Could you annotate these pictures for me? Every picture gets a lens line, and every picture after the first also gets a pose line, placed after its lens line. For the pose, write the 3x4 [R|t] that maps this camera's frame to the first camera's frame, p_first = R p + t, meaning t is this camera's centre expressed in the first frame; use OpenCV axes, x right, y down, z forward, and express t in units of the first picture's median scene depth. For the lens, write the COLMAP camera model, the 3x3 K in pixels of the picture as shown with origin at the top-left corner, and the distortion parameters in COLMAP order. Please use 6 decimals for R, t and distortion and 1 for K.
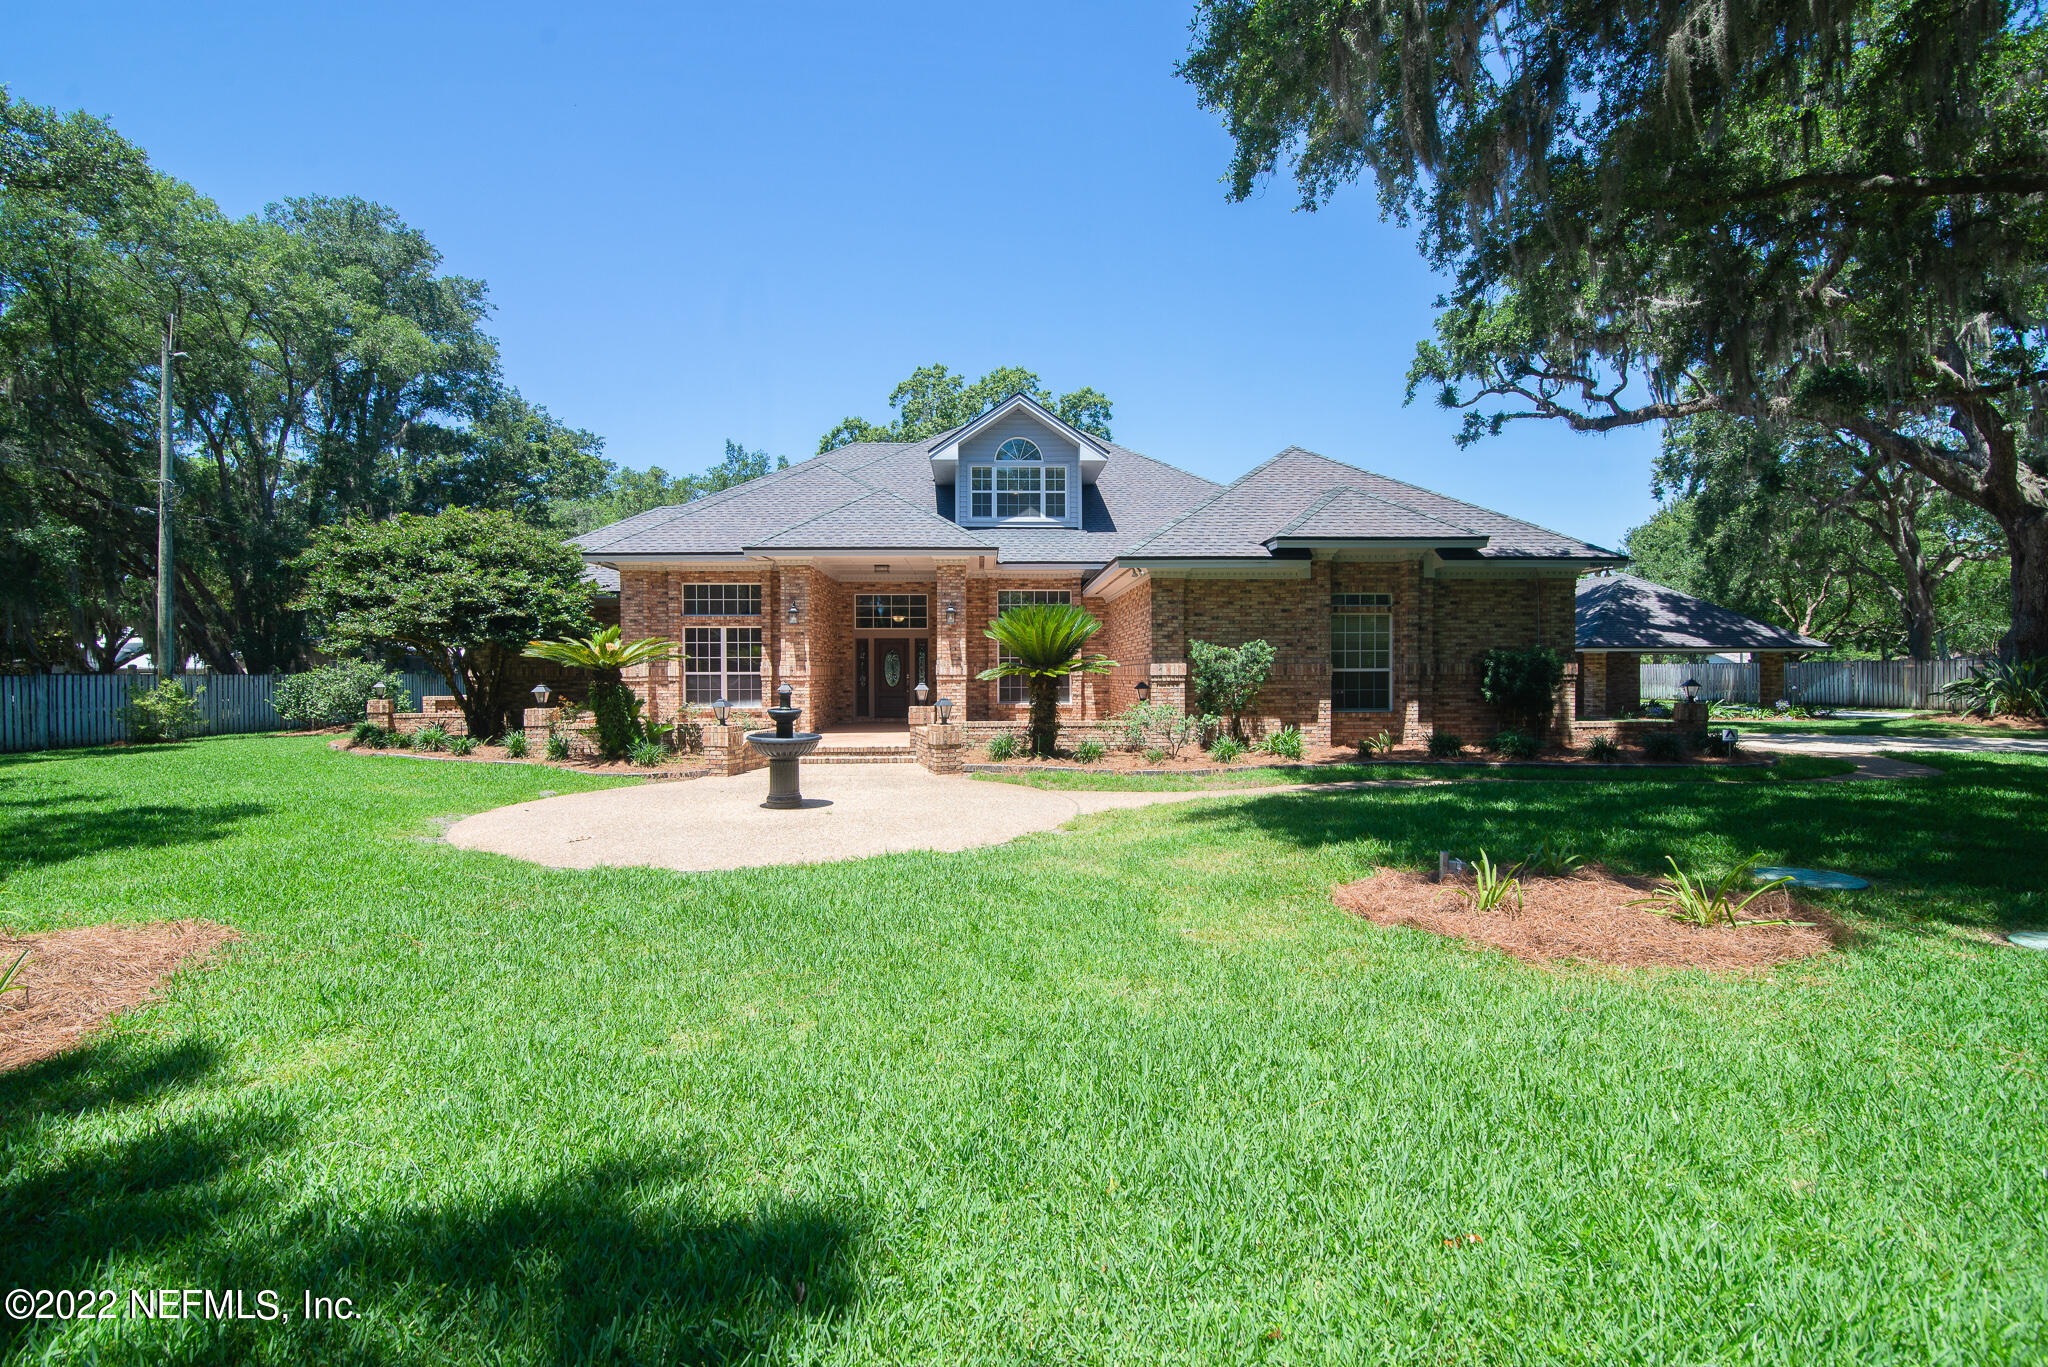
lens RADIAL K [[938.3, 0, 969.1], [0, 938.3, 682.3], [0, 0, 1]] dist [-0.023886, -0.000009]
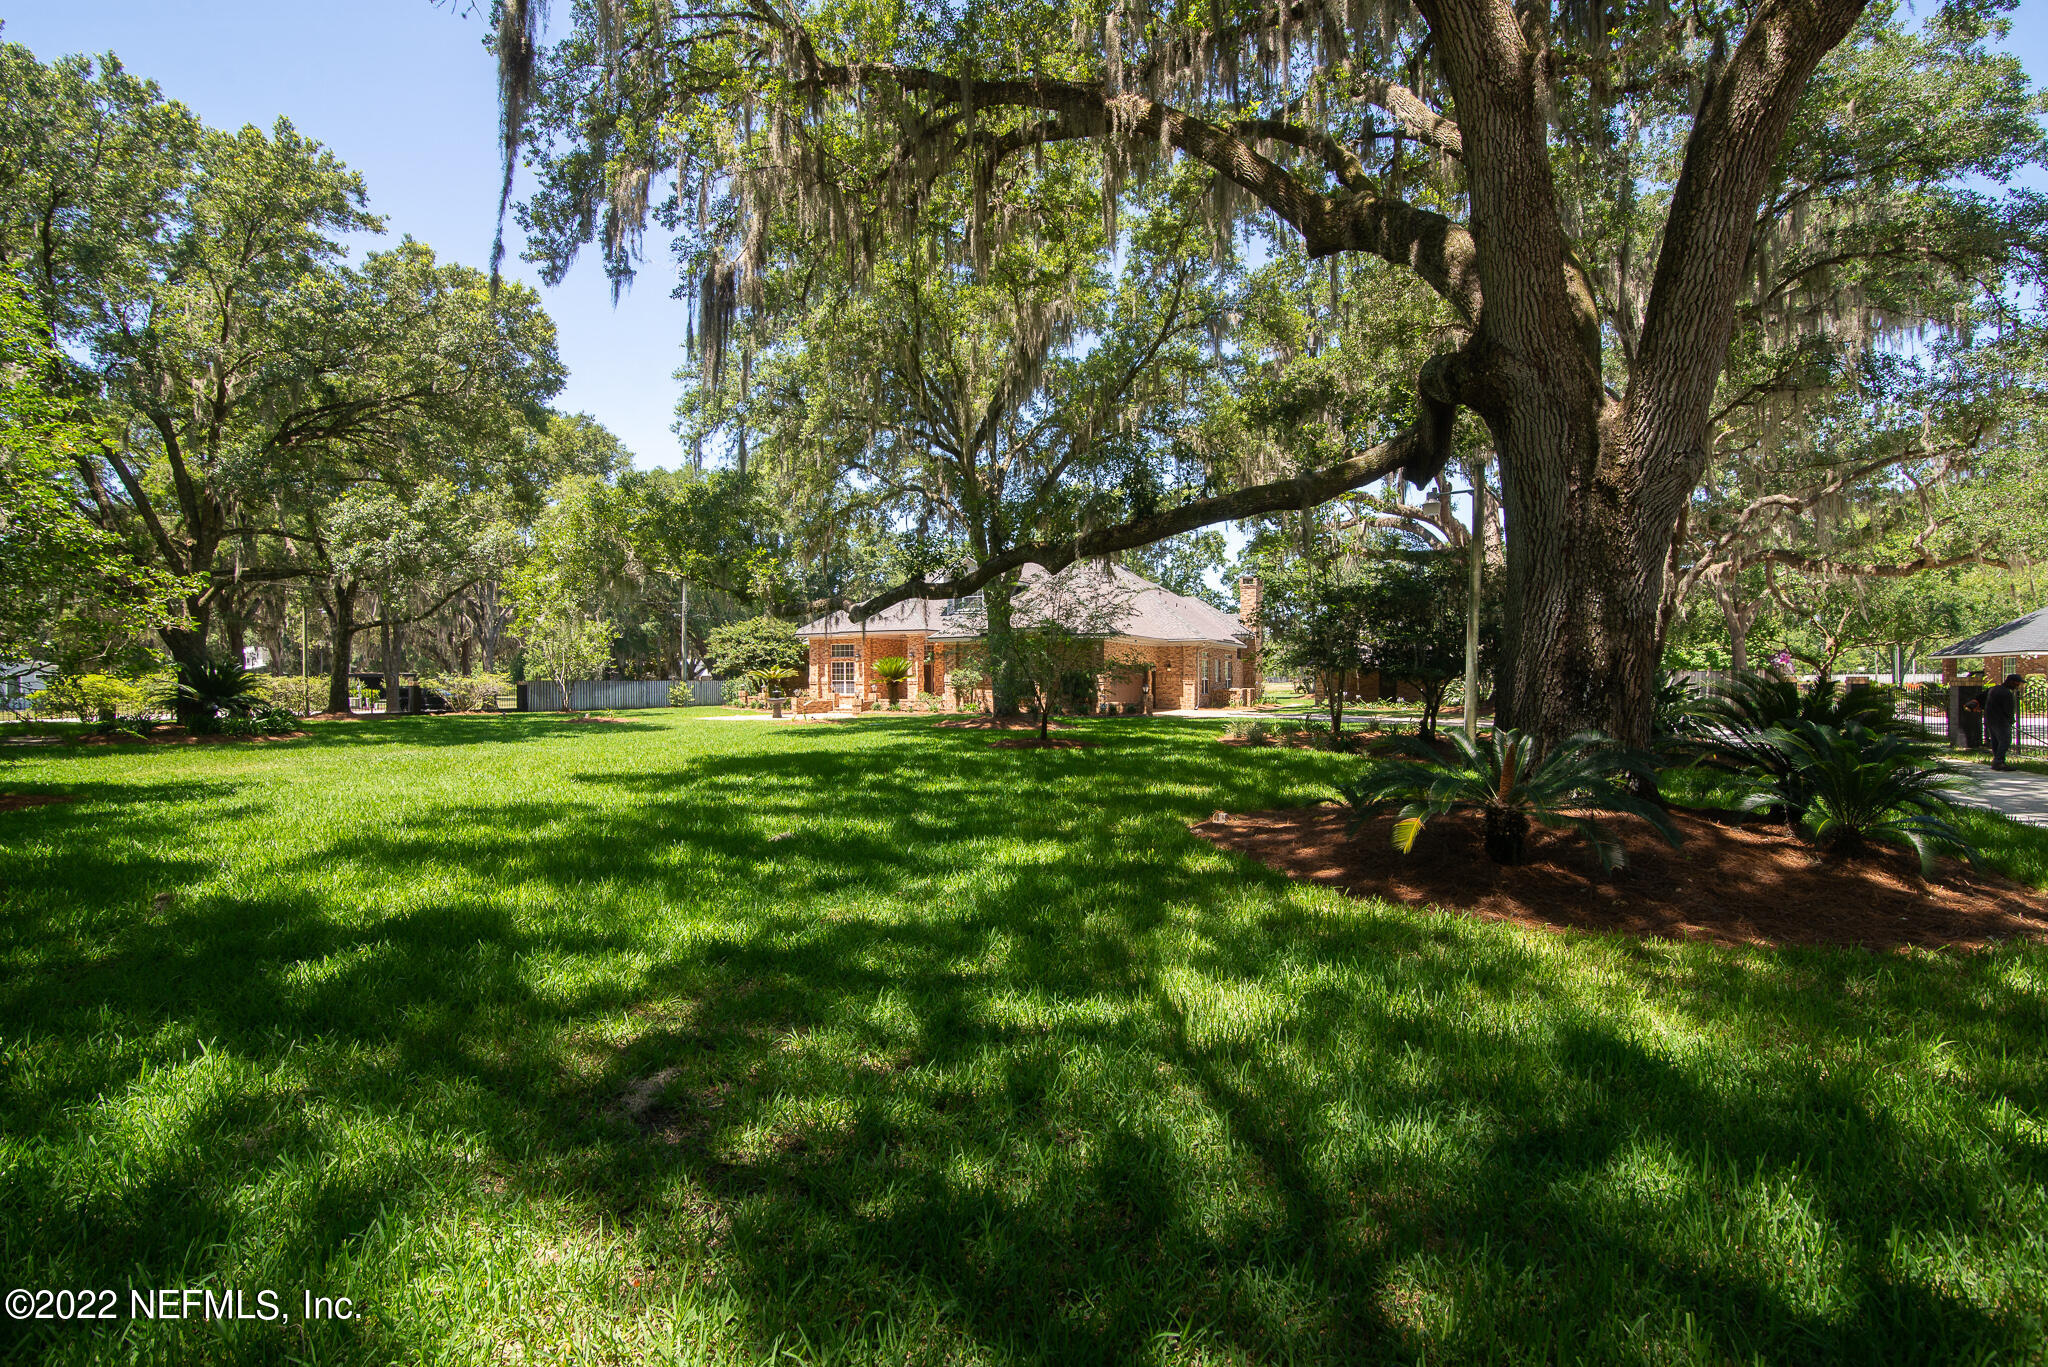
lens RADIAL K [[938.3, 0, 1025.4], [0, 938.3, 683.4], [0, 0, 1]] dist [-0.023886, -0.000009]
pose [[0.903167, 0.007024, -0.429231, 1.309192], [-0.007947, 0.999968, -0.000357, -0.002267], [0.429215, 0.003734, 0.903194, -1.119009]]
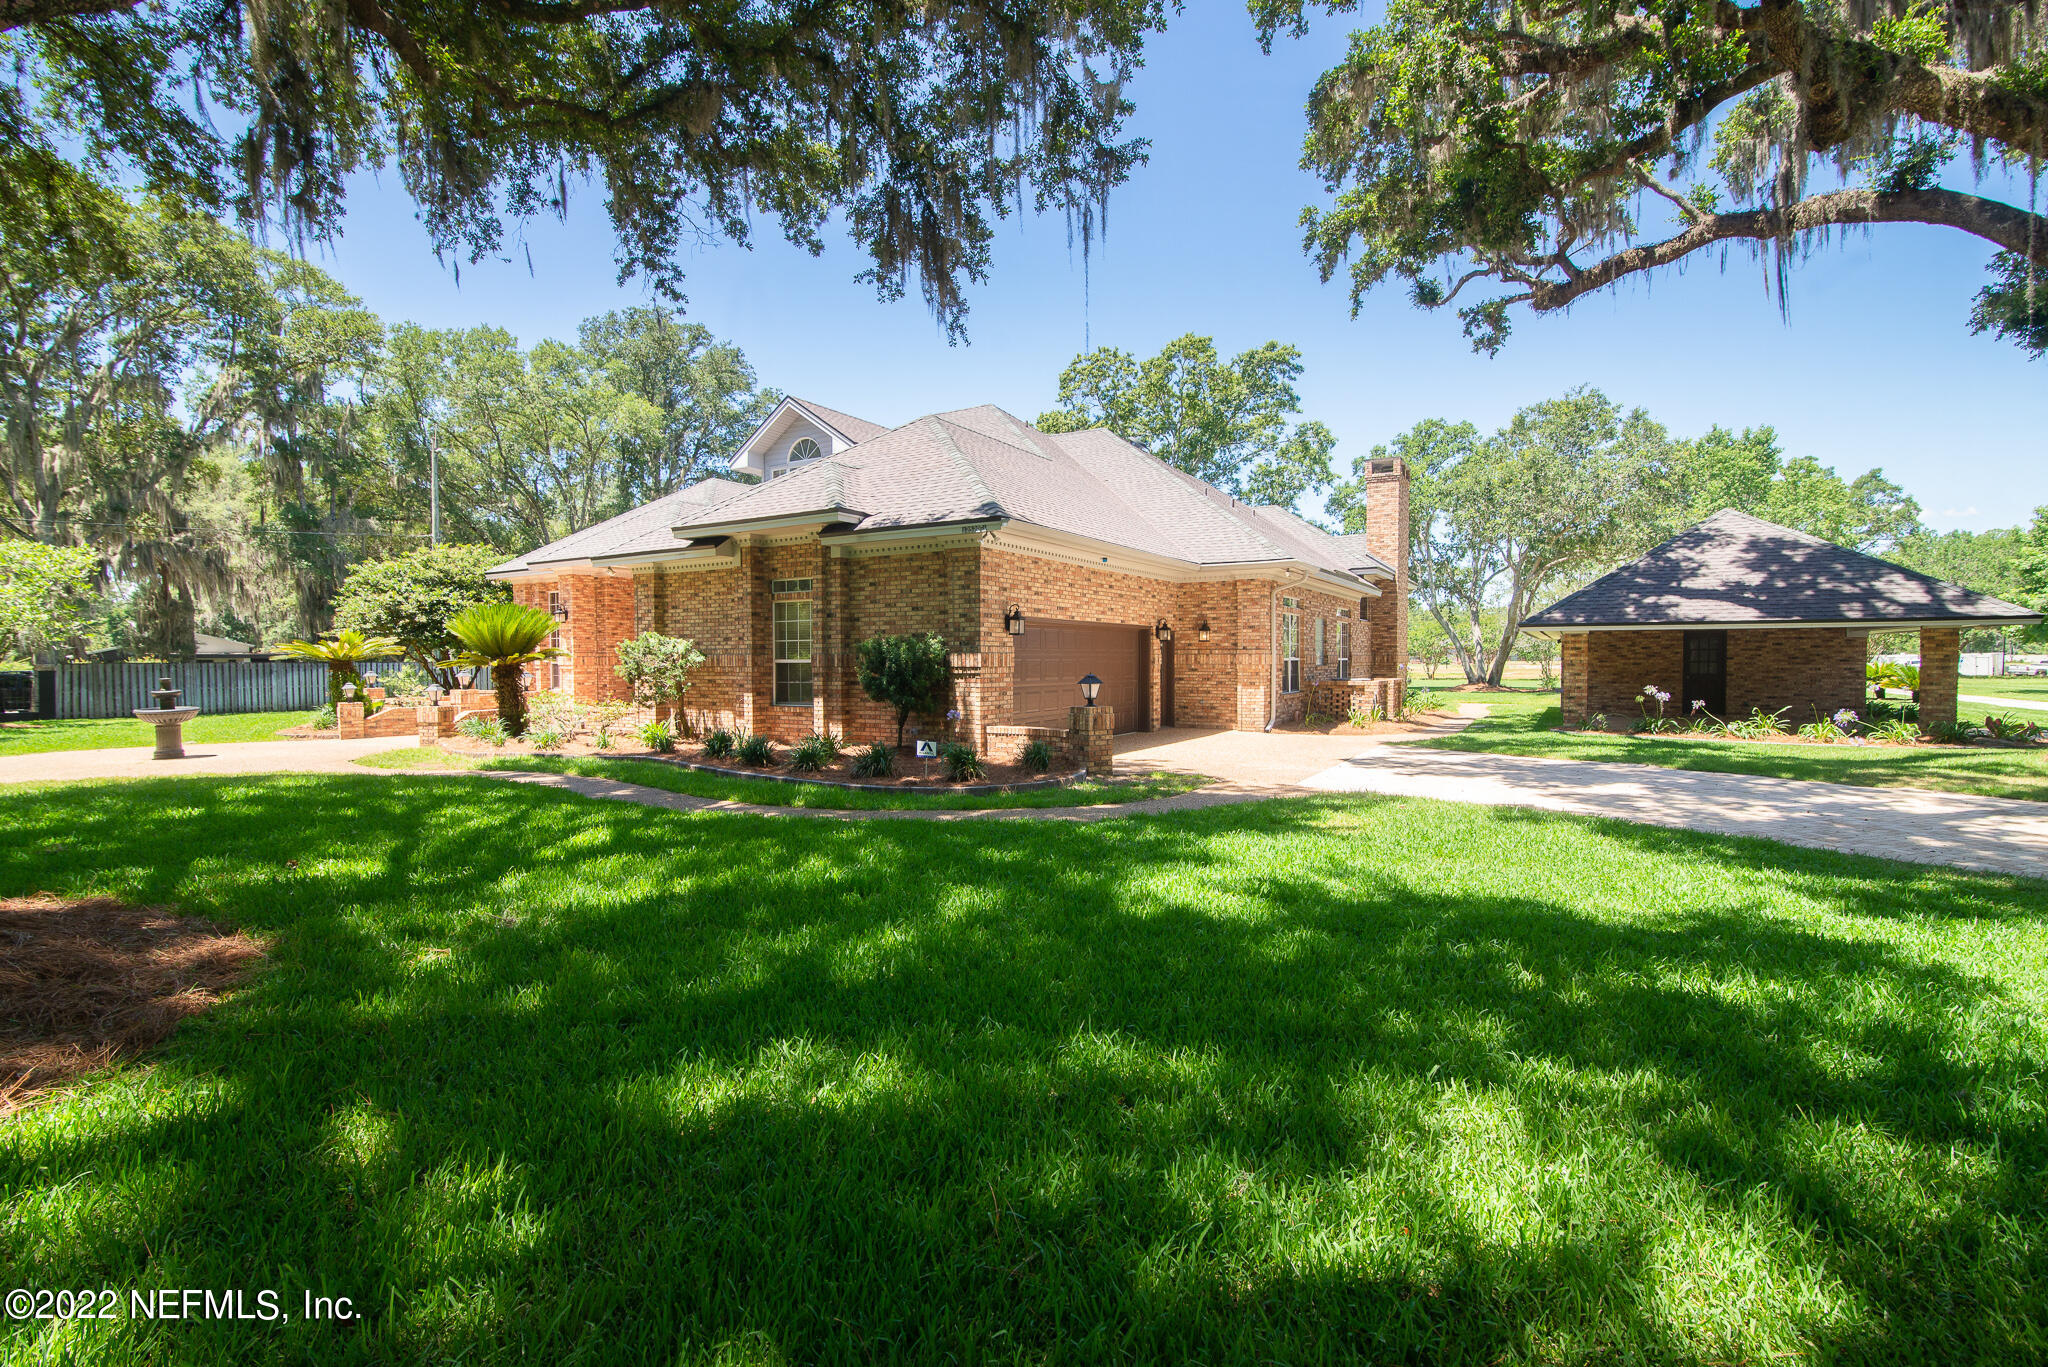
lens RADIAL K [[938.3, 0, 1024.6], [0, 938.3, 687.3], [0, 0, 1]] dist [-0.023886, -0.000009]
pose [[0.853547, 0.013639, -0.520838, 0.963791], [-0.003749, 0.999792, 0.020038, -0.006192], [0.521003, -0.015151, 0.853420, 0.288726]]
